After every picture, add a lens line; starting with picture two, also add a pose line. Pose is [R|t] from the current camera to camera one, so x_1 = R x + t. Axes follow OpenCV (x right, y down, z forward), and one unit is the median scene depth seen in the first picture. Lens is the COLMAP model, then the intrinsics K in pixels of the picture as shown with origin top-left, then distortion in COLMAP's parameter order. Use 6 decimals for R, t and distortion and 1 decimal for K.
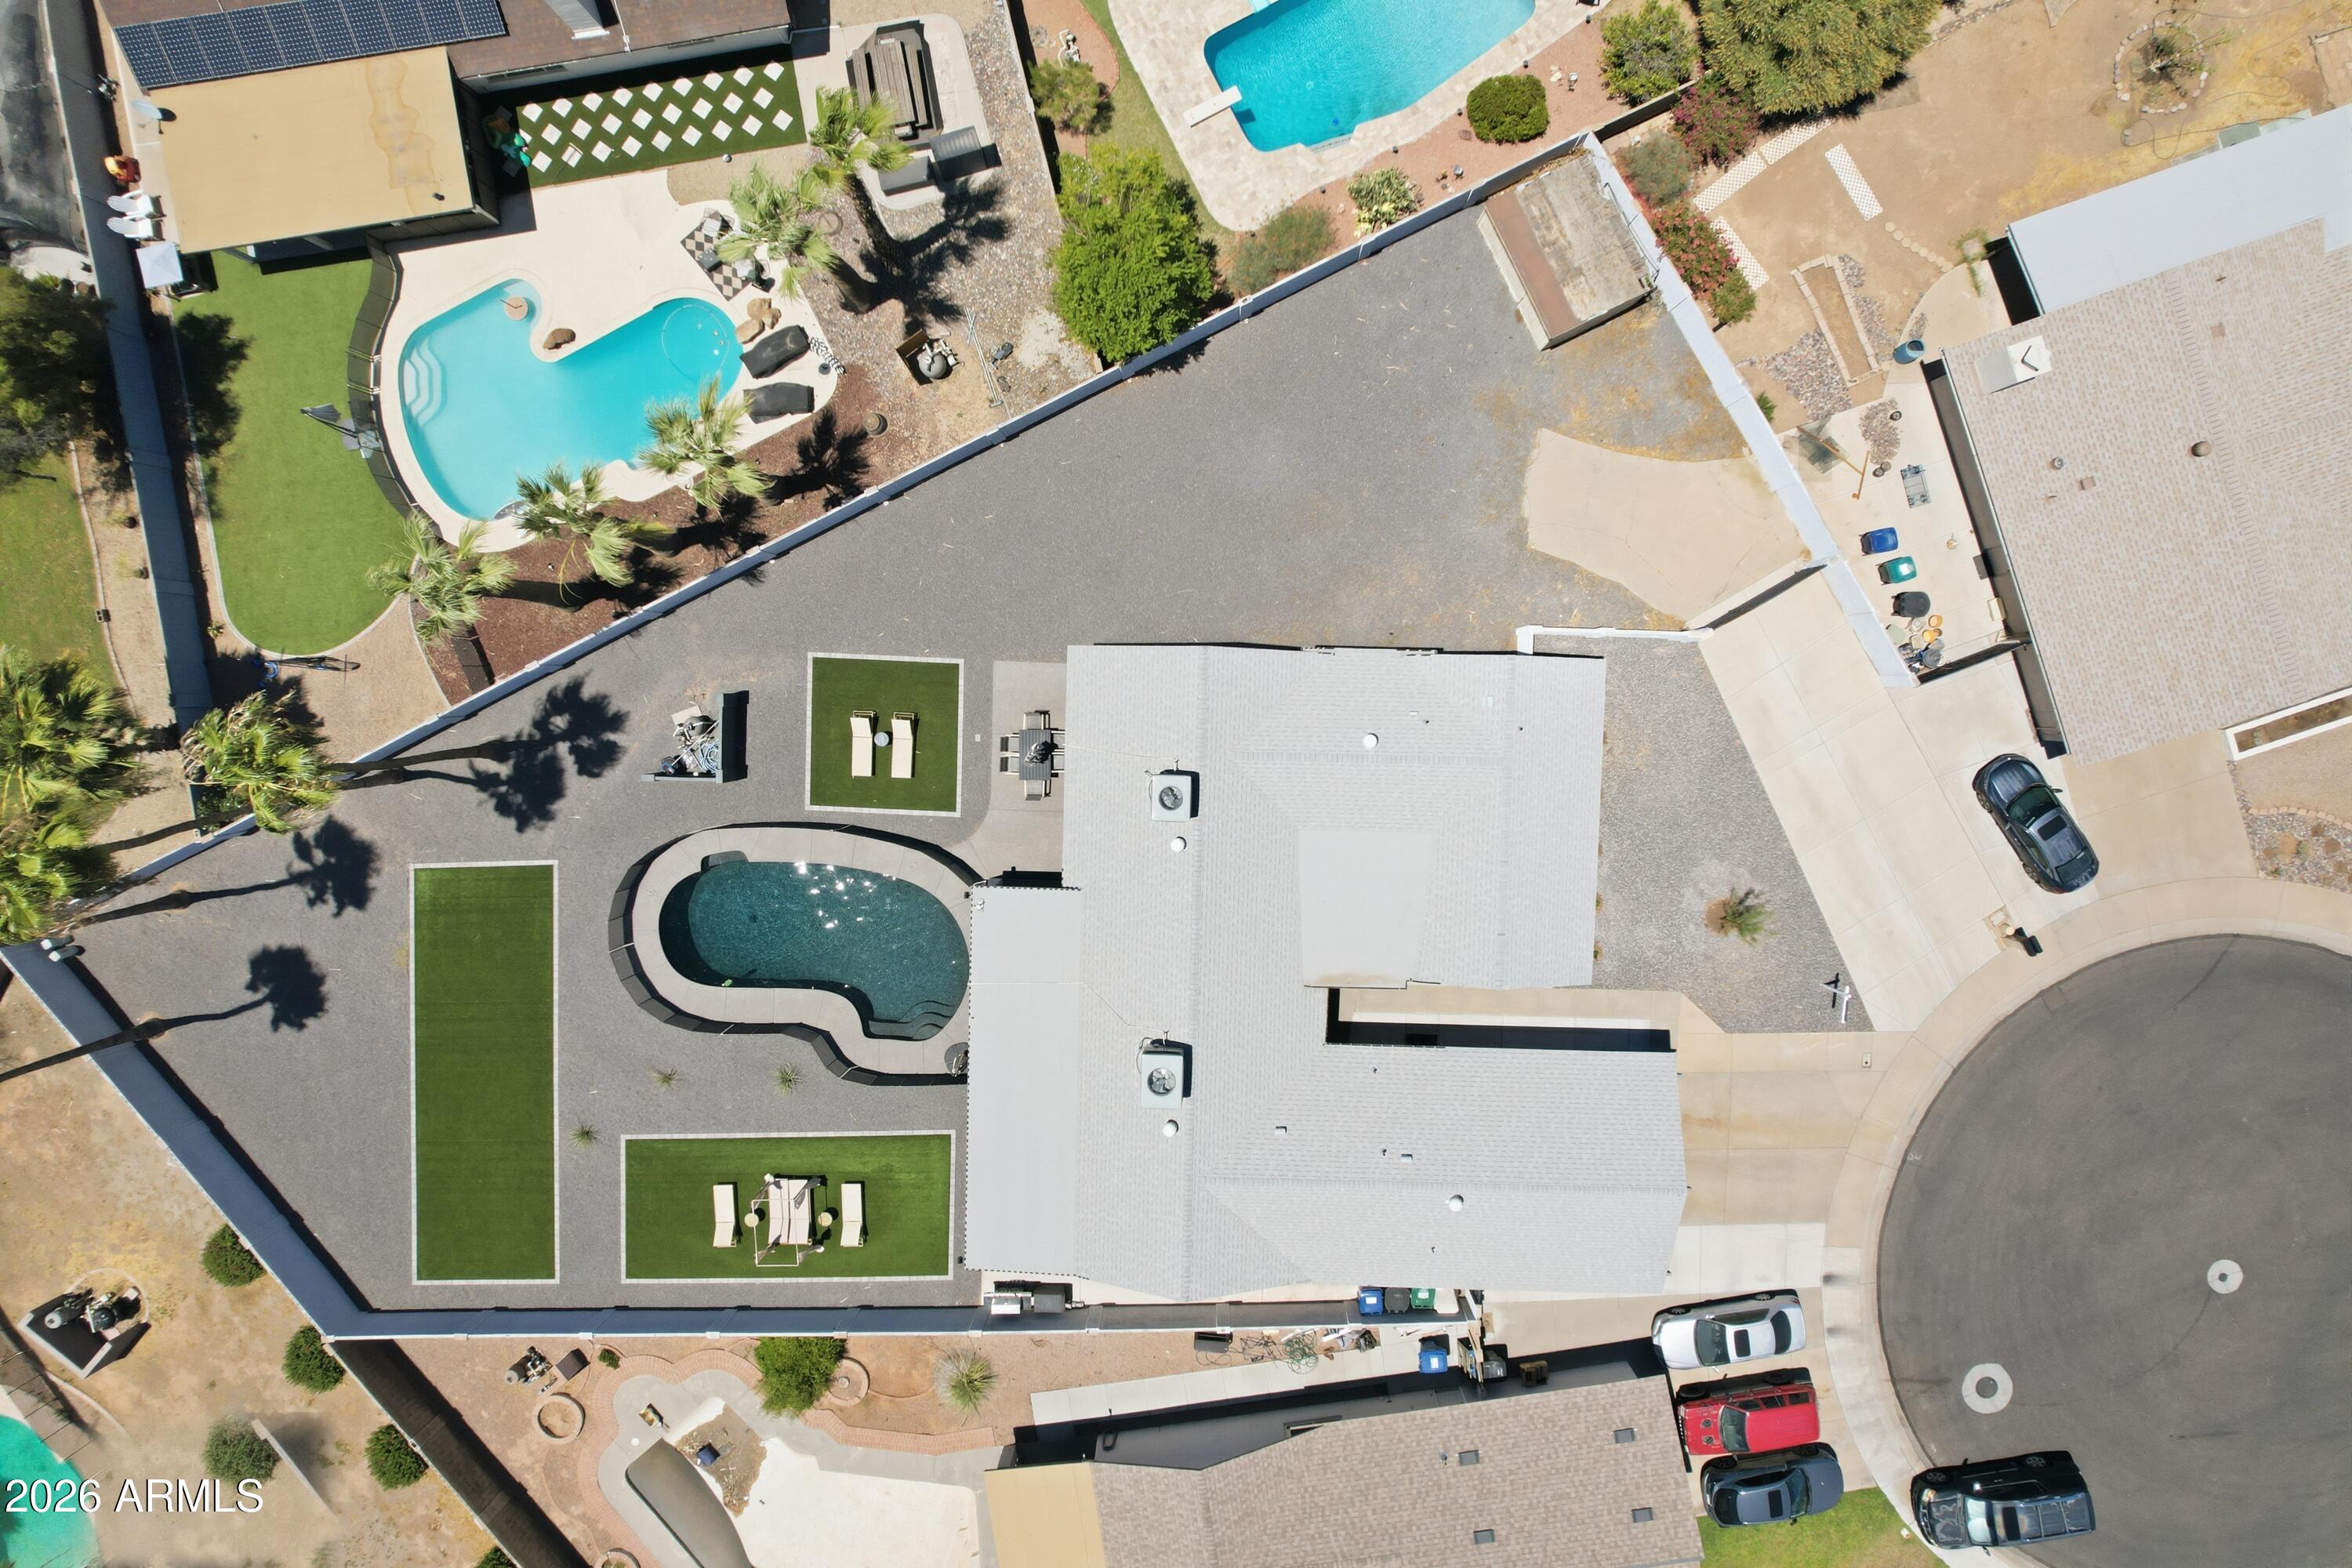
lens RADIAL K [[1499.1, 0, 1176.0], [0, 1499.1, 784.0], [0, 0, 1]] dist [-0.070274, 0.060033]
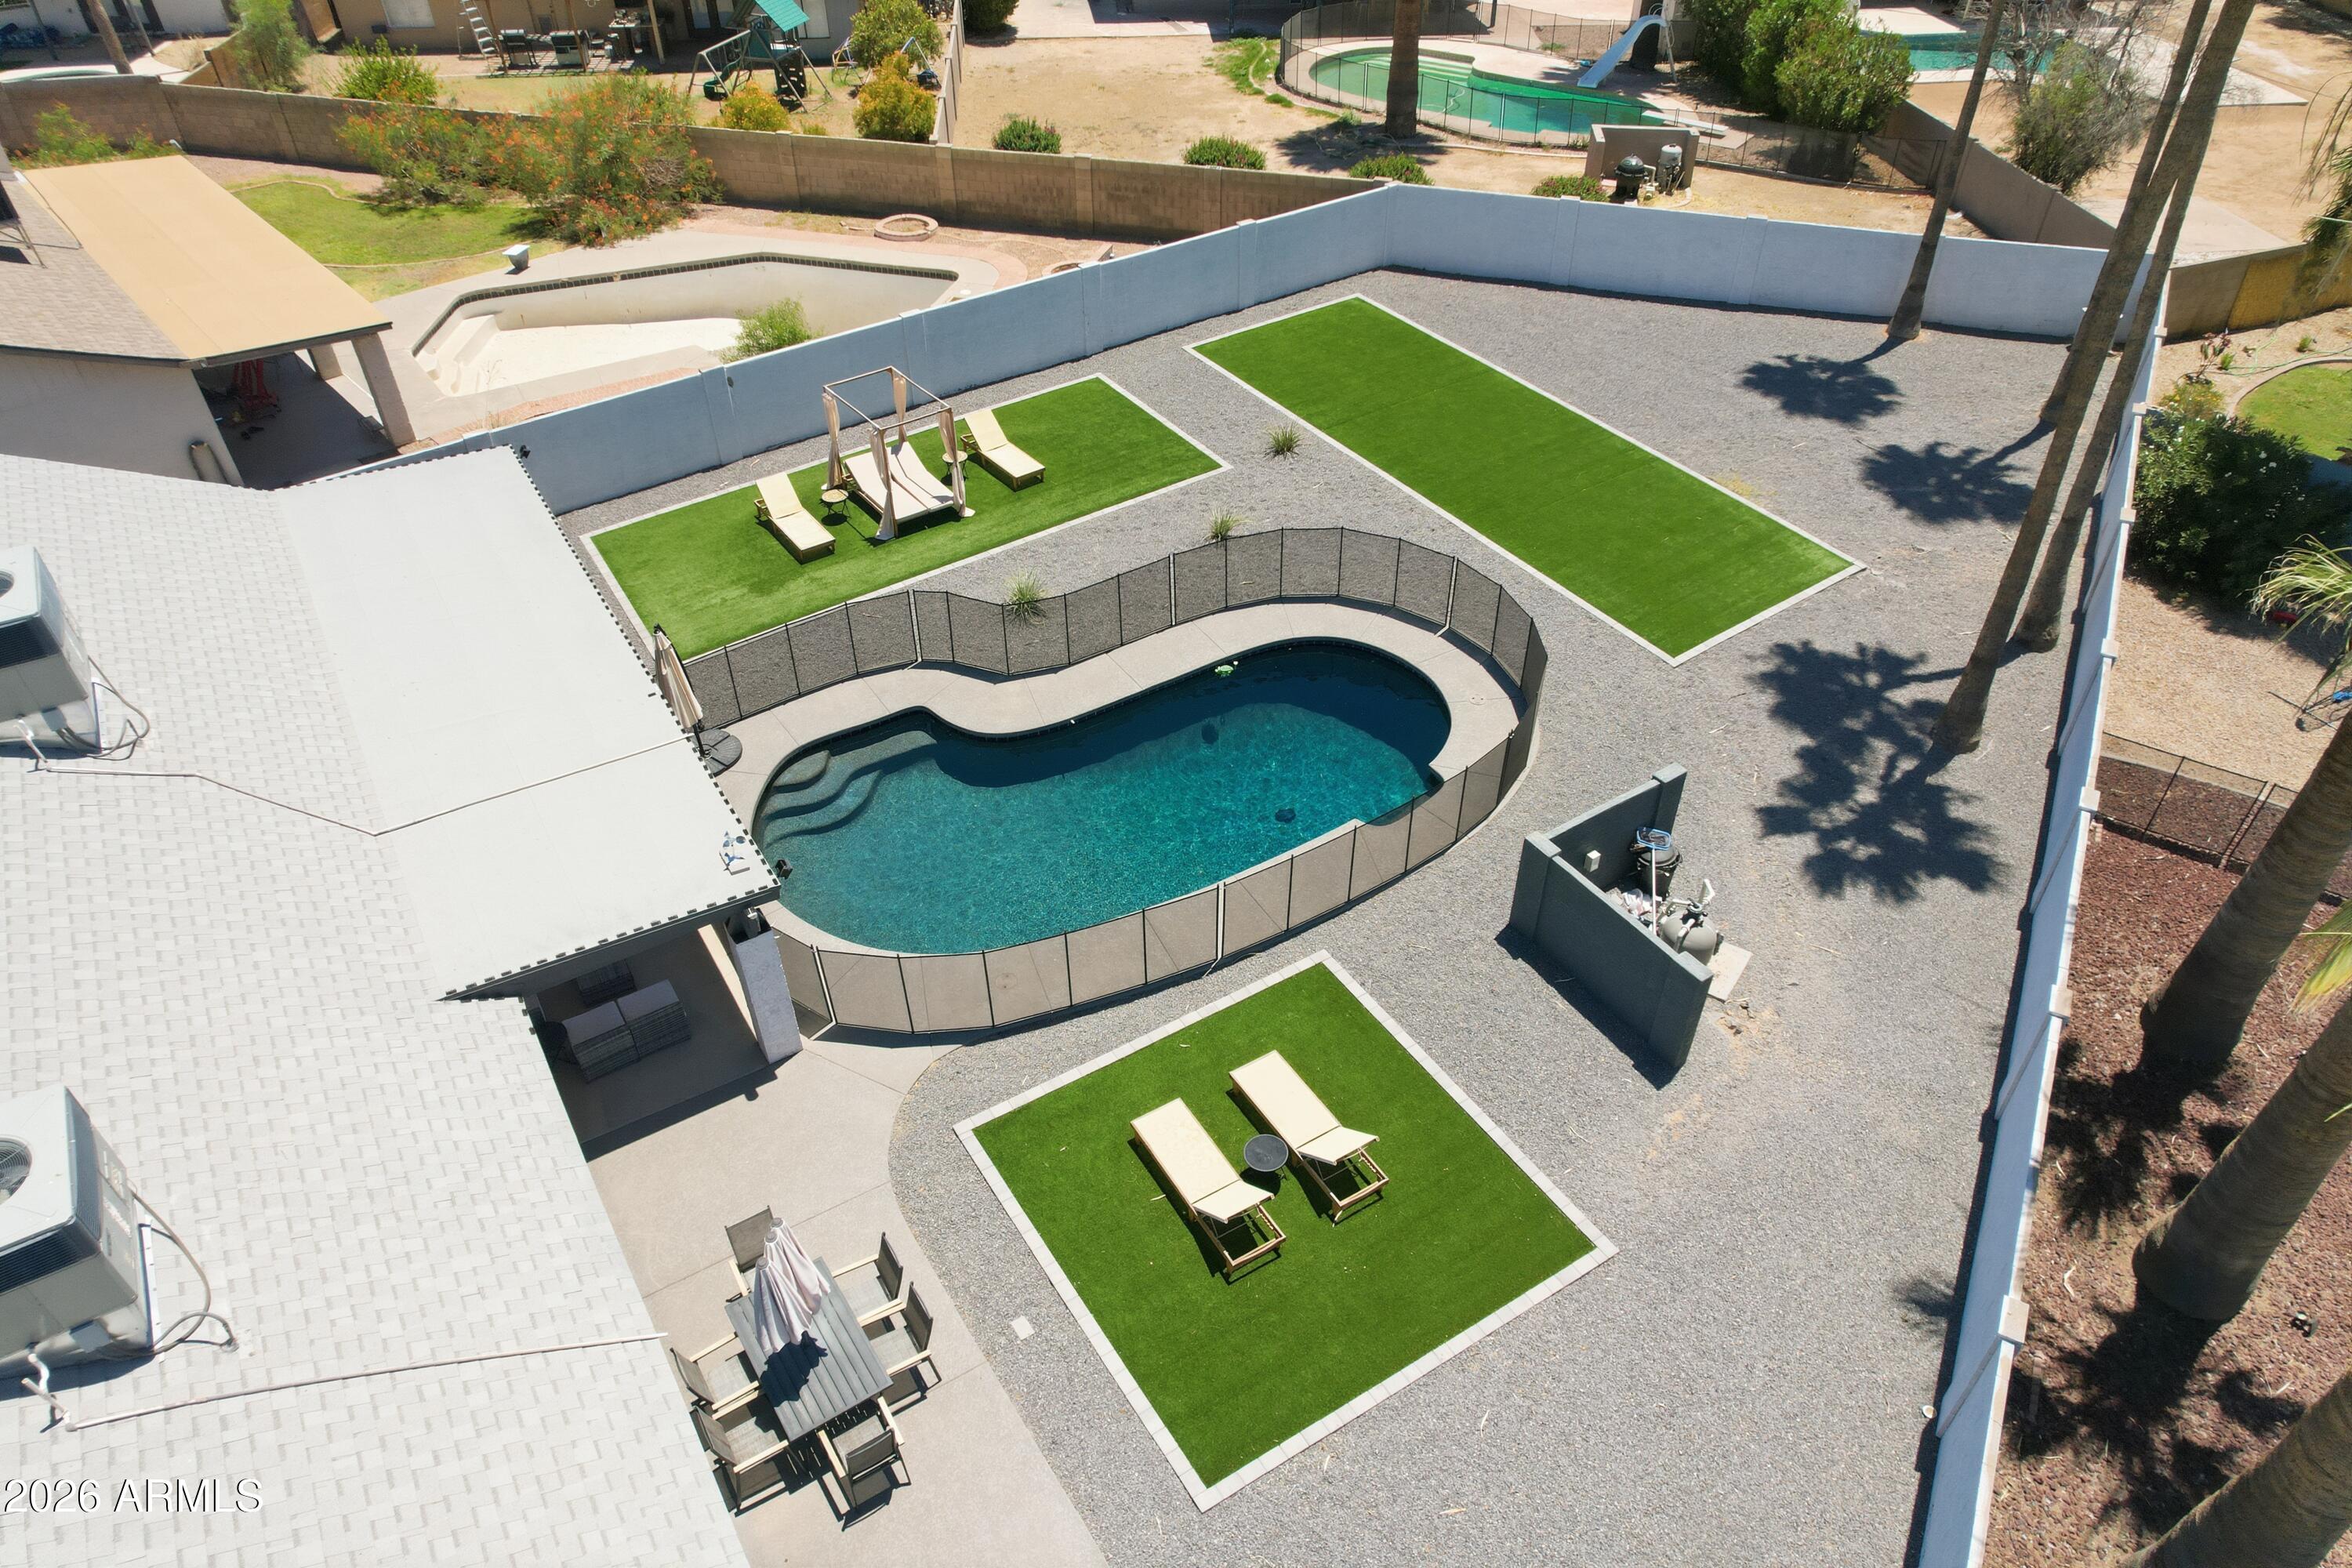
lens RADIAL K [[1499.1, 0, 1176.0], [0, 1499.1, 784.0], [0, 0, 1]] dist [-0.070274, 0.060033]
pose [[-0.830330, 0.366409, -0.419877, -0.071432], [-0.556985, -0.569881, 0.604155, -0.170193], [-0.017912, 0.735513, 0.677274, 0.712558]]
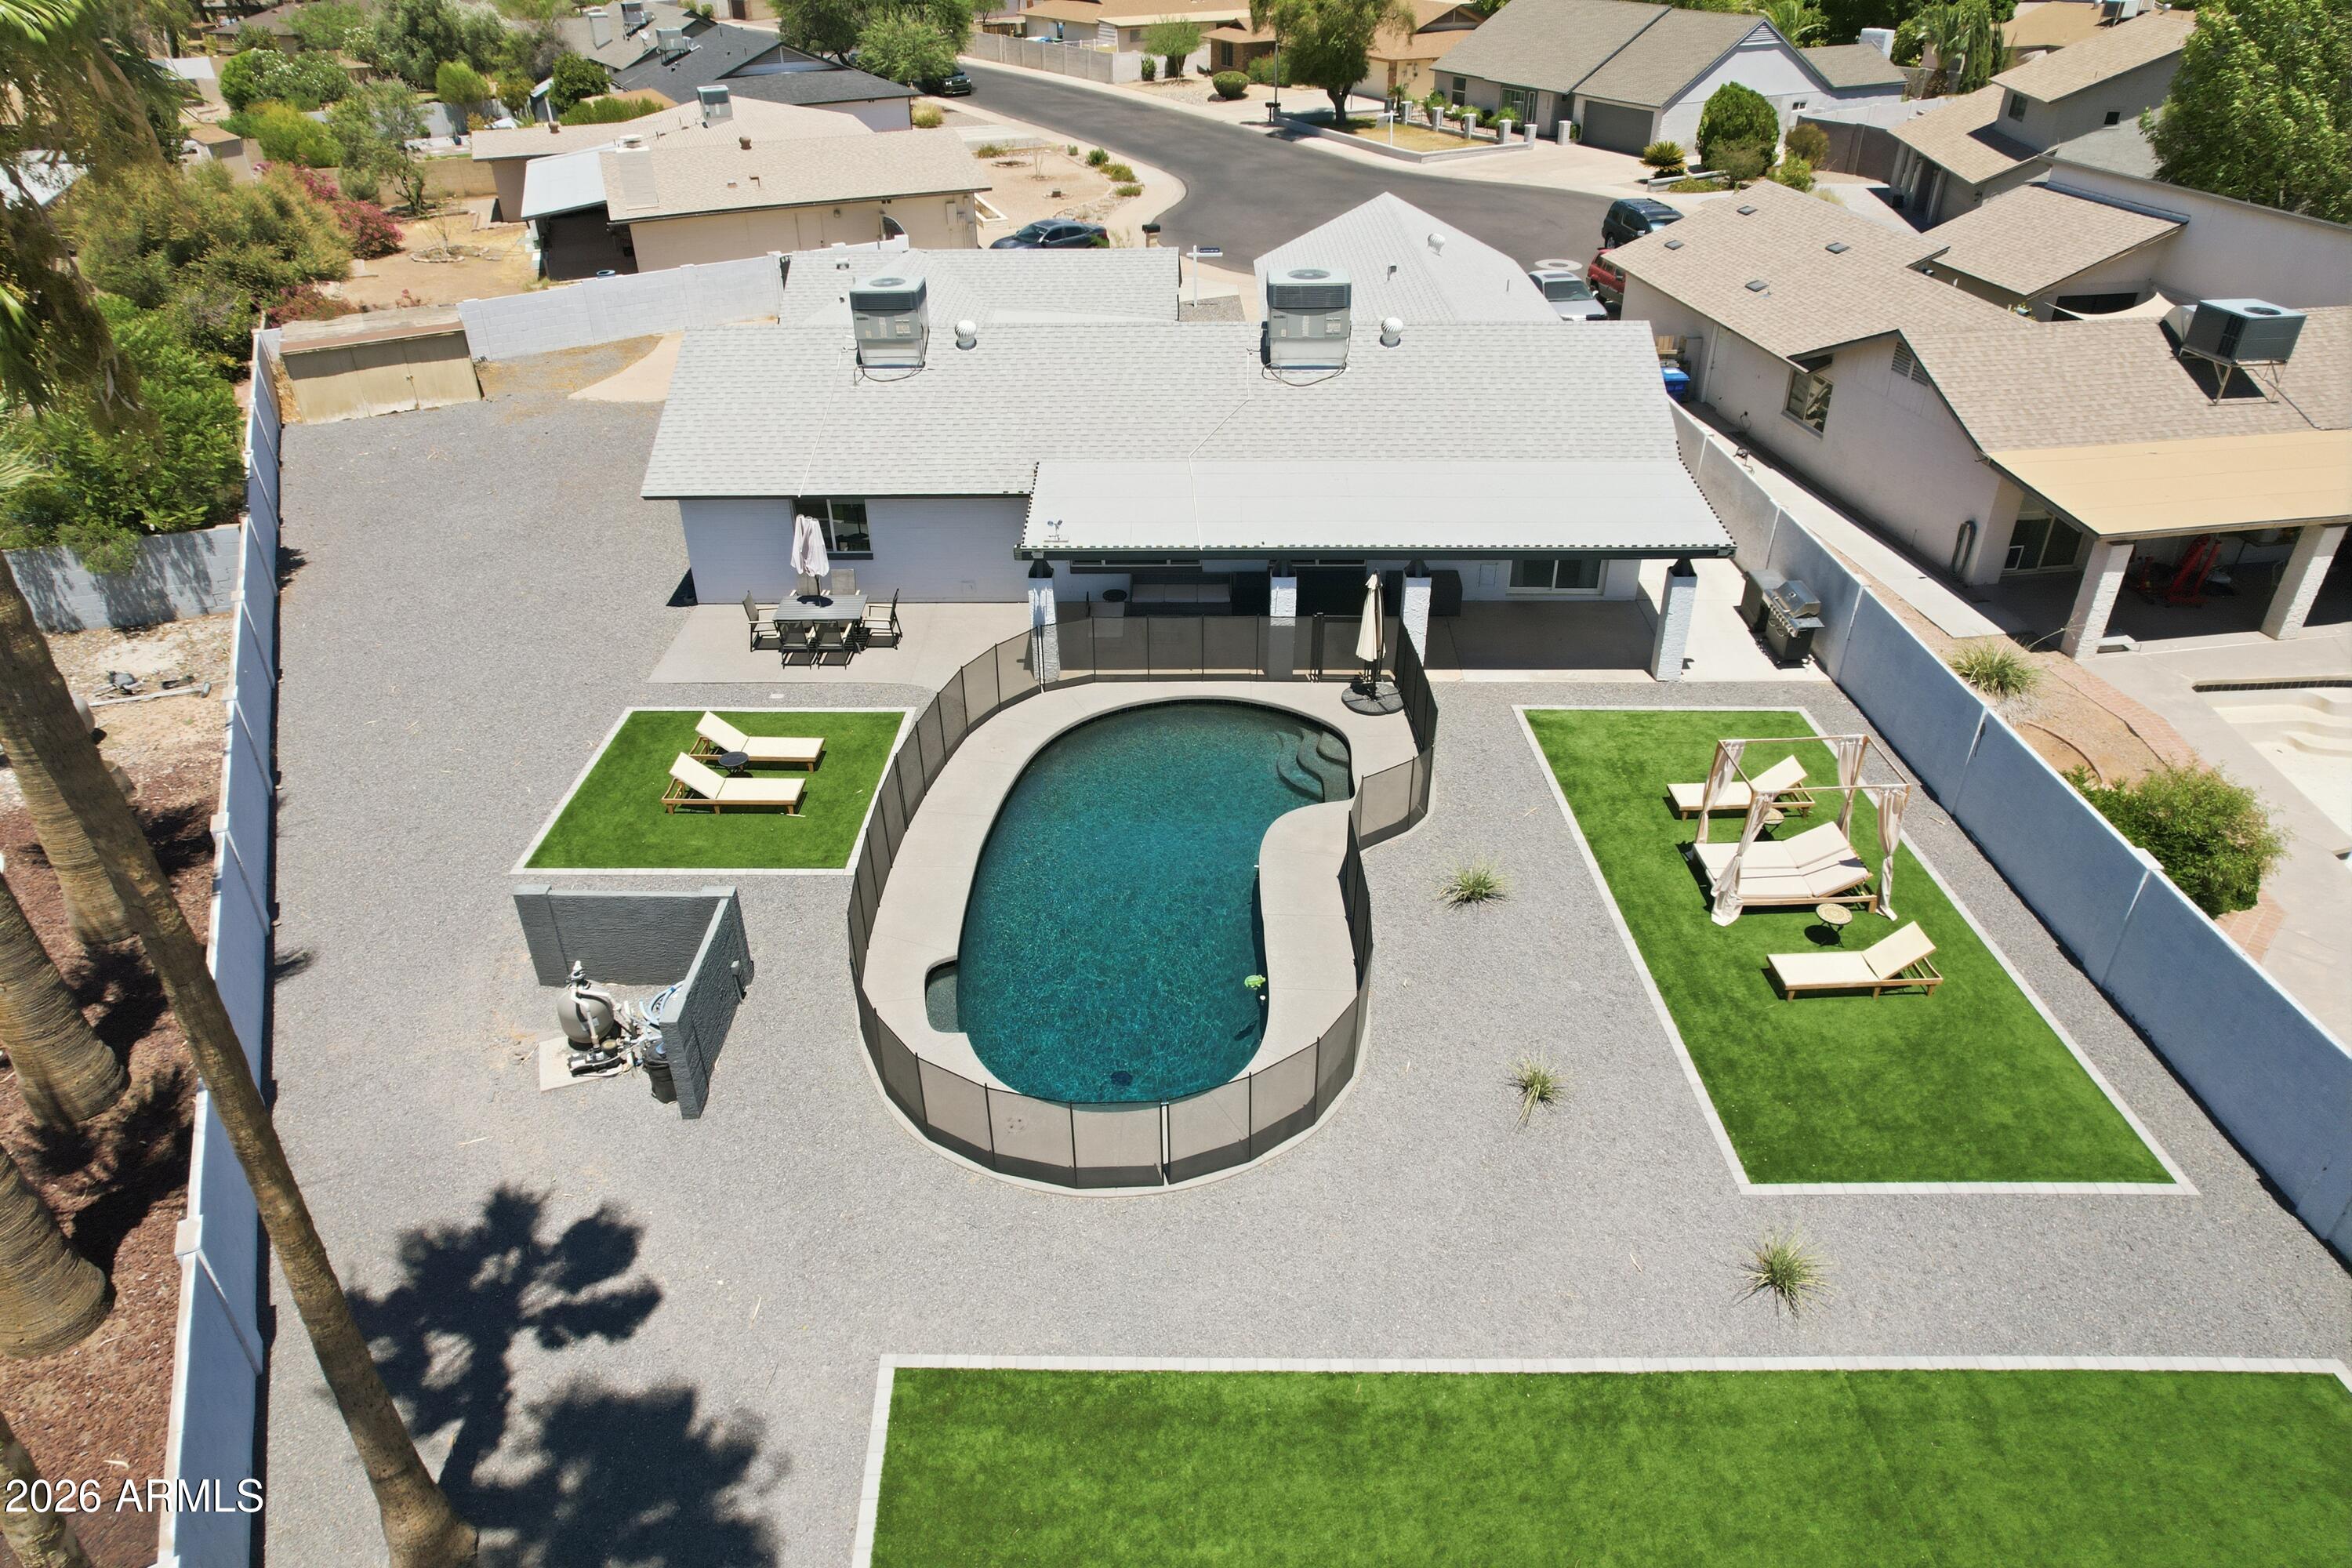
lens RADIAL K [[1499.1, 0, 1176.0], [0, 1499.1, 784.0], [0, 0, 1]] dist [-0.070274, 0.060033]
pose [[-0.033232, -0.552688, 0.832725, -0.607007], [0.998236, -0.059371, 0.000432, 0.115414], [0.049201, 0.831271, 0.553686, 0.742133]]
